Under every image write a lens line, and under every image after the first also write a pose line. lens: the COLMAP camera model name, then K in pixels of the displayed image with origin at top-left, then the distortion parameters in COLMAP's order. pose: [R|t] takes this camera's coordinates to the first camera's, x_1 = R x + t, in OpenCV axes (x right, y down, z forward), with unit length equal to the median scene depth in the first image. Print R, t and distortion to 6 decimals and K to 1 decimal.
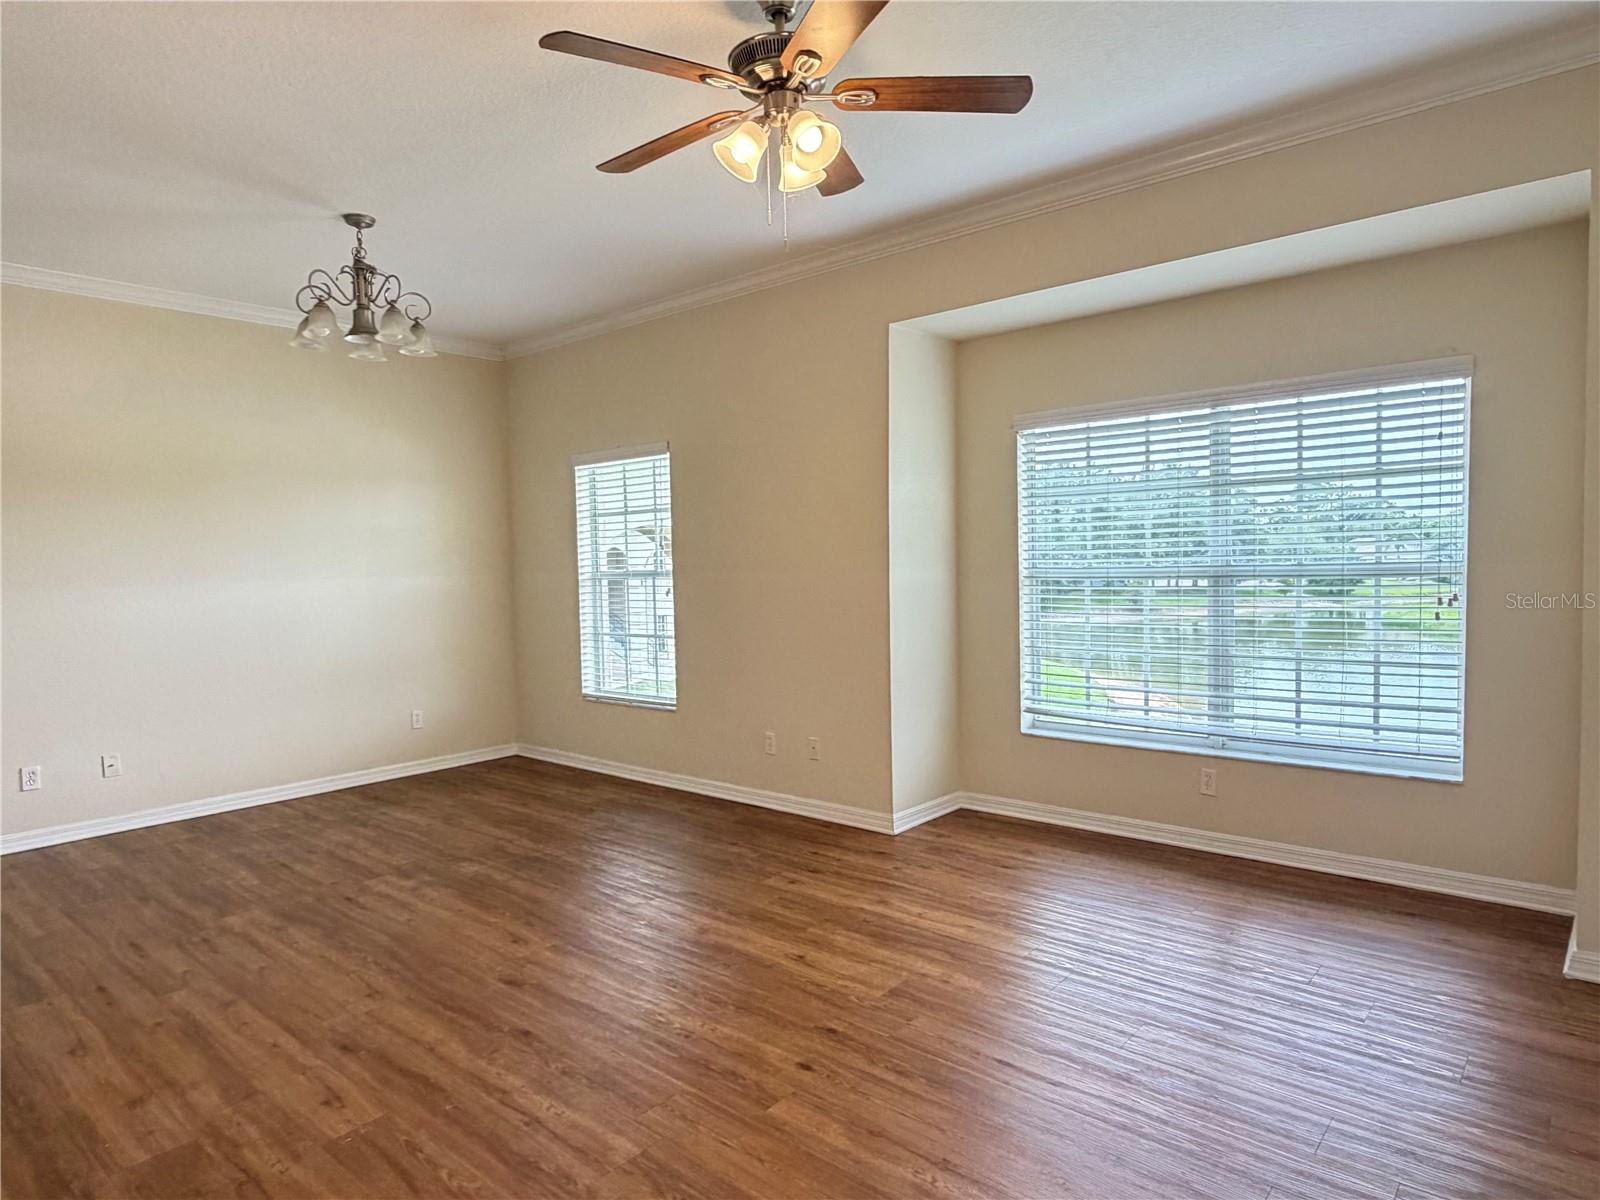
lens RADIAL K [[949.5, 0, 791.8], [0, 949.5, 602.1], [0, 0, 1]] dist [-0.001229, 0.000912]
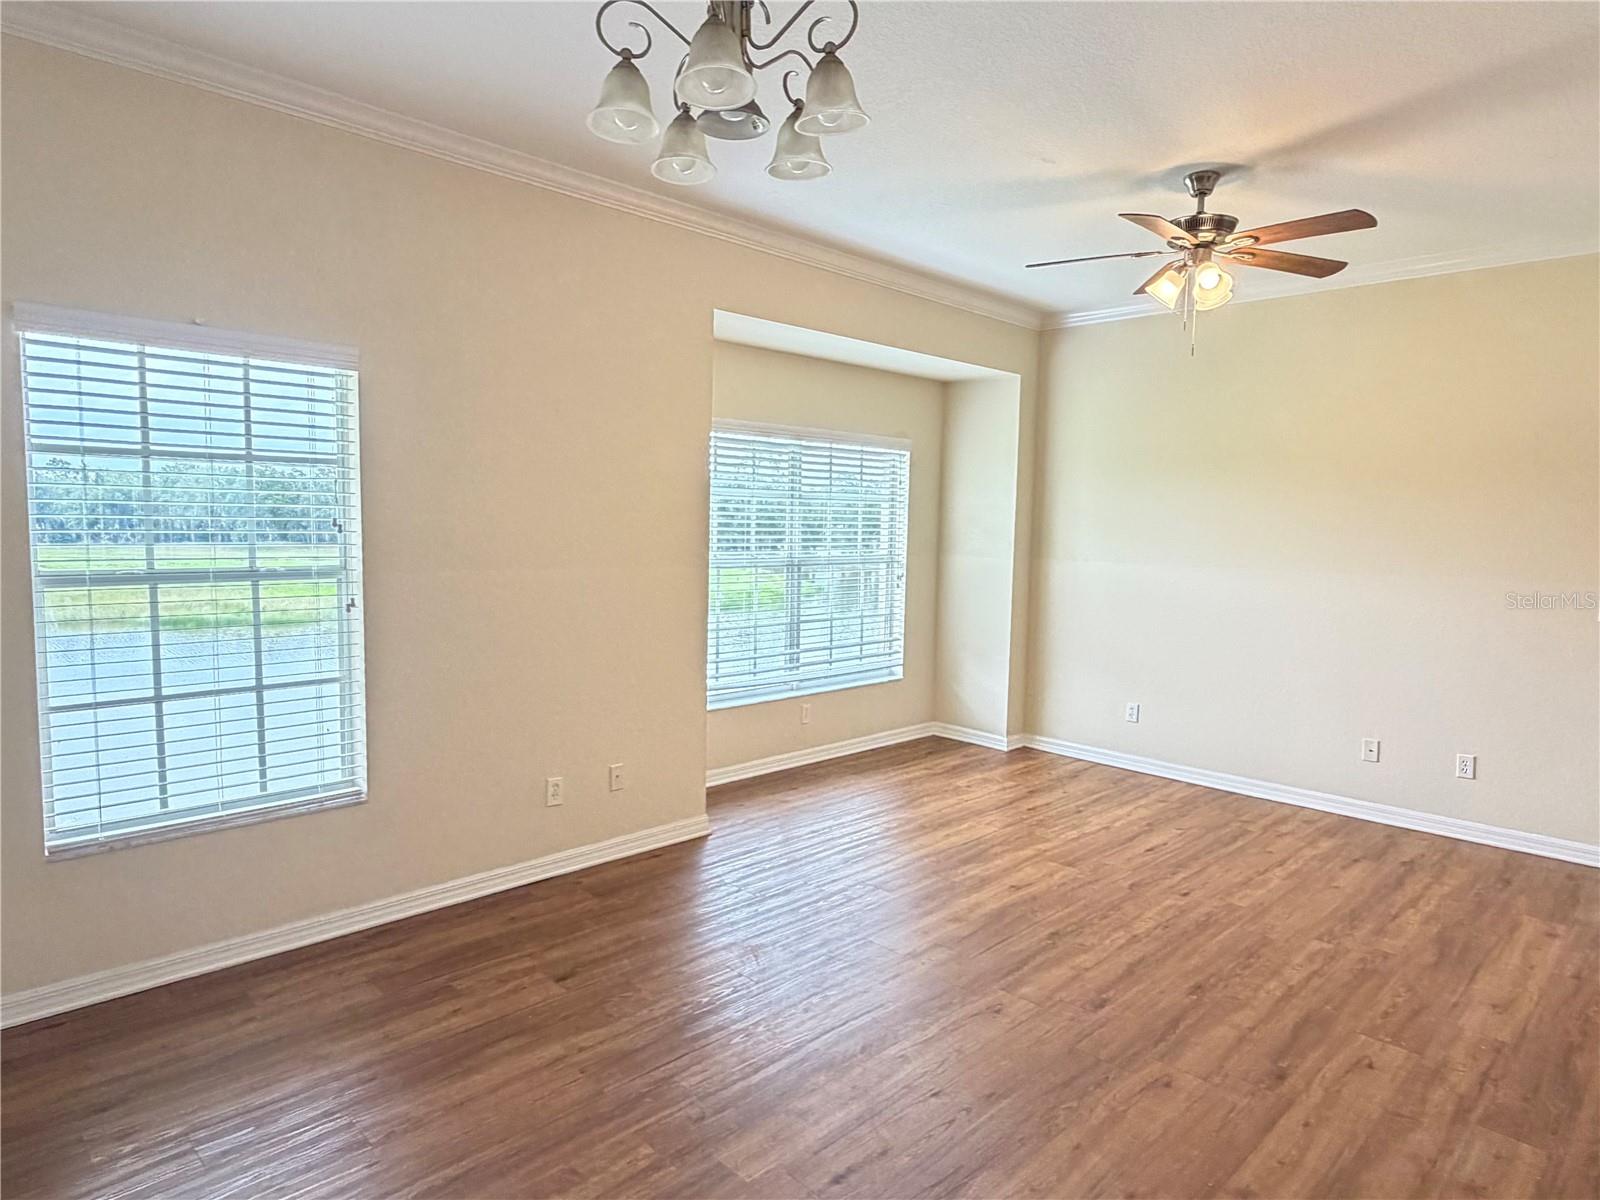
lens RADIAL K [[949.5, 0, 791.8], [0, 949.5, 602.1], [0, 0, 1]] dist [-0.001229, 0.000912]
pose [[0.081083, -0.059418, 0.994935, -0.999715], [0.023620, 0.998056, 0.057679, -0.057563], [-0.996427, 0.018823, 0.082328, 0.972089]]
